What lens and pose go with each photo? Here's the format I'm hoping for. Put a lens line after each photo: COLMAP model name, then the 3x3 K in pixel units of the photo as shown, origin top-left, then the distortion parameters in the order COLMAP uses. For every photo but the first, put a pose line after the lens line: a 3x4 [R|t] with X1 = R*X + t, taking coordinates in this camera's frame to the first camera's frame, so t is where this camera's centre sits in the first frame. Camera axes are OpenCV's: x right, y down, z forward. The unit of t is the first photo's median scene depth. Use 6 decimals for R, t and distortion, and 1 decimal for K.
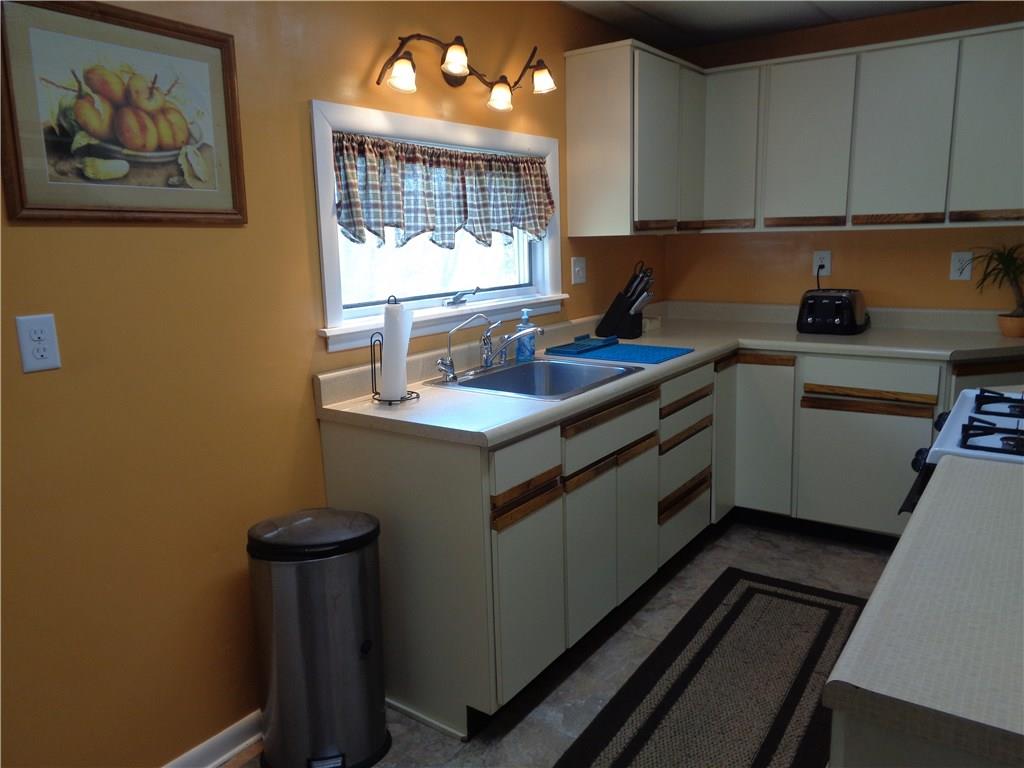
lens RADIAL K [[768.1, 0, 513.5], [0, 768.1, 383.8], [0, 0, 1]] dist [0.002197, 0.004146]
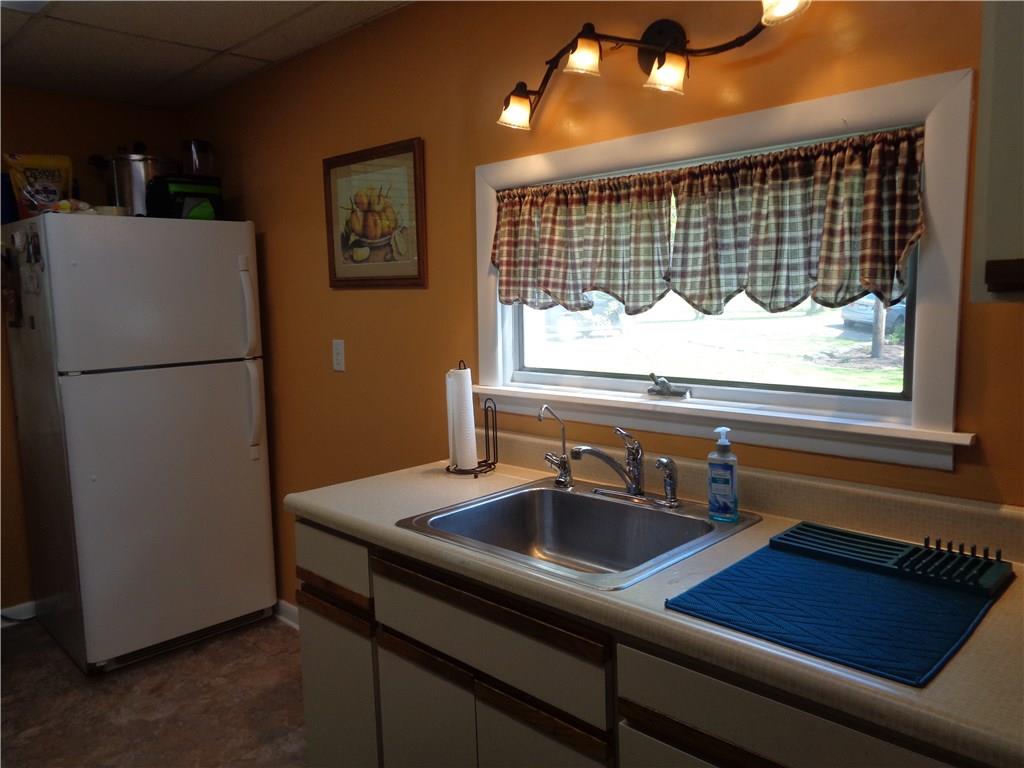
lens RADIAL K [[768.1, 0, 514.2], [0, 768.1, 382.0], [0, 0, 1]] dist [0.002197, 0.004146]
pose [[-0.172444, 0.146319, -0.974091, 0.868186], [-0.156646, 0.972248, 0.173773, -0.303038], [0.972484, 0.182553, -0.144738, 1.382393]]
